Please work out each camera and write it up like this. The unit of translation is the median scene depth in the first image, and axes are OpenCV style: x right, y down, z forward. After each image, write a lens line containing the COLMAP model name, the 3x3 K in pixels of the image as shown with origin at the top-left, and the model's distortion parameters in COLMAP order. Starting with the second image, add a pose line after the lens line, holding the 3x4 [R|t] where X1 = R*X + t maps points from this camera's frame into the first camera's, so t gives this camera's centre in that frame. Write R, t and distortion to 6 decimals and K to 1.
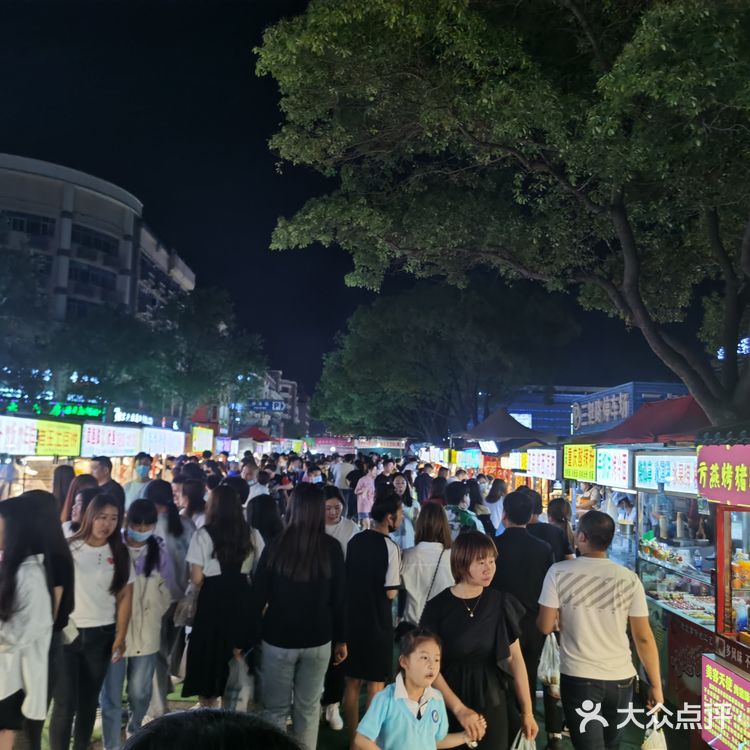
lens RADIAL K [[732.2, 0, 375.0], [0, 732.2, 375.0], [0, 0, 1]] dist [0.026202, 0.000792]
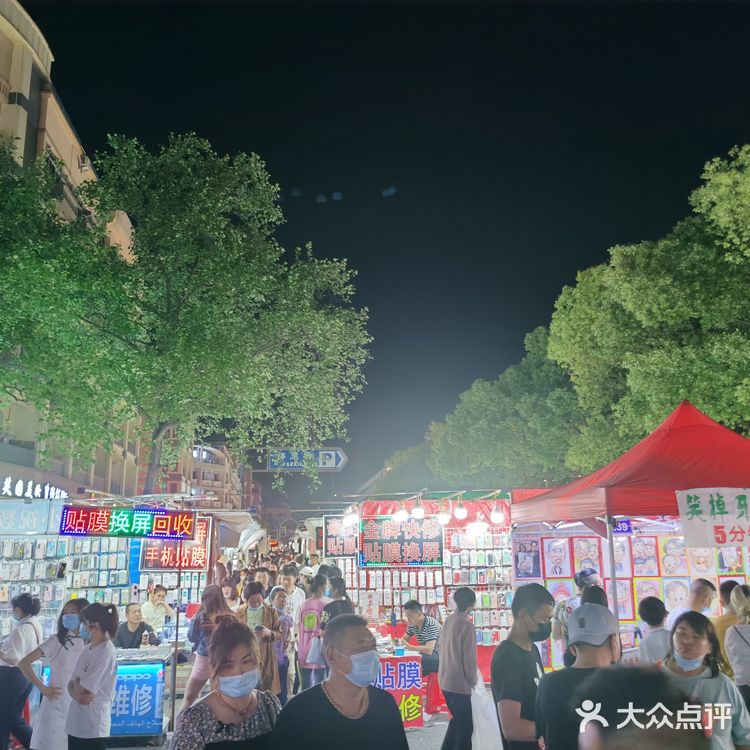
lens RADIAL K [[732.2, 0, 375.0], [0, 732.2, 375.0], [0, 0, 1]] dist [0.026202, 0.000792]
pose [[0.995680, -0.013622, 0.091842, -0.160126], [0.024997, 0.991983, -0.123873, 0.050636], [-0.089418, 0.125634, 0.988039, 0.552248]]
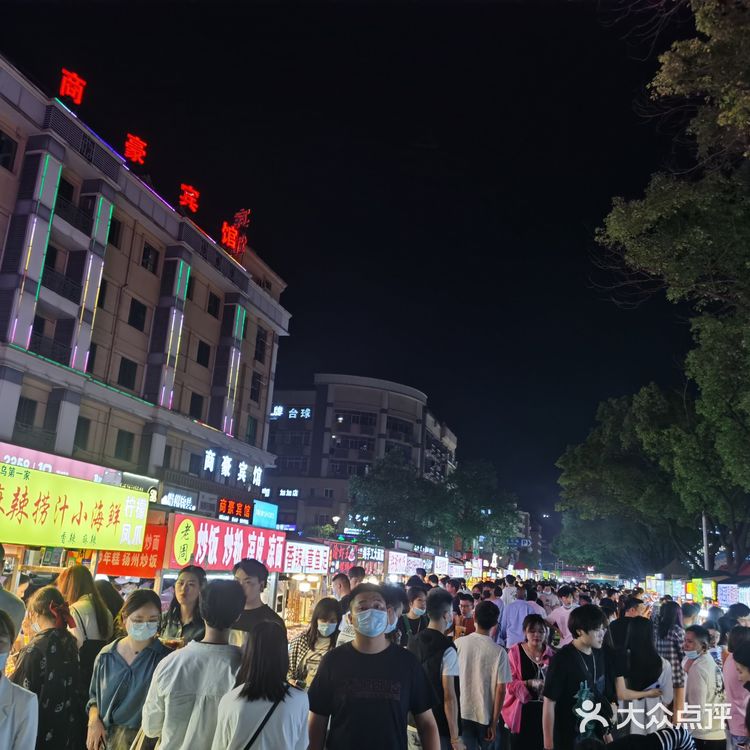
lens RADIAL K [[732.2, 0, 375.0], [0, 732.2, 375.0], [0, 0, 1]] dist [0.026202, 0.000792]
pose [[0.953965, -0.035174, -0.297849, 0.015970], [-0.014401, 0.986582, -0.162632, -0.041508], [0.299573, 0.159434, 0.940658, -0.411910]]
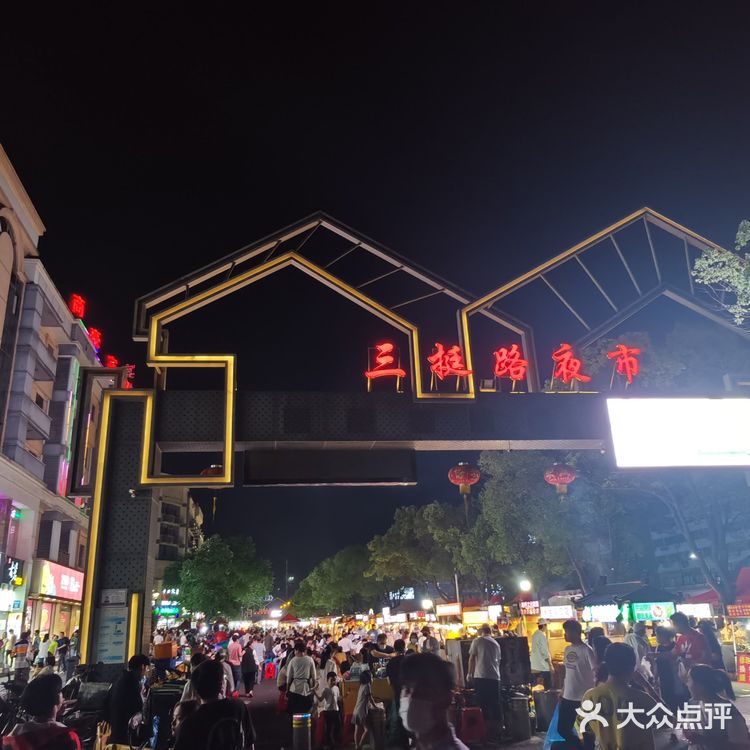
lens RADIAL K [[663.6, 0, 375.0], [0, 663.6, 375.0], [0, 0, 1]] dist [-0.098907, -0.004039]
pose [[0.989003, -0.027397, 0.145333, -0.109838], [0.064001, 0.965194, -0.253584, -0.063328], [-0.133327, 0.260096, 0.956334, -0.634805]]
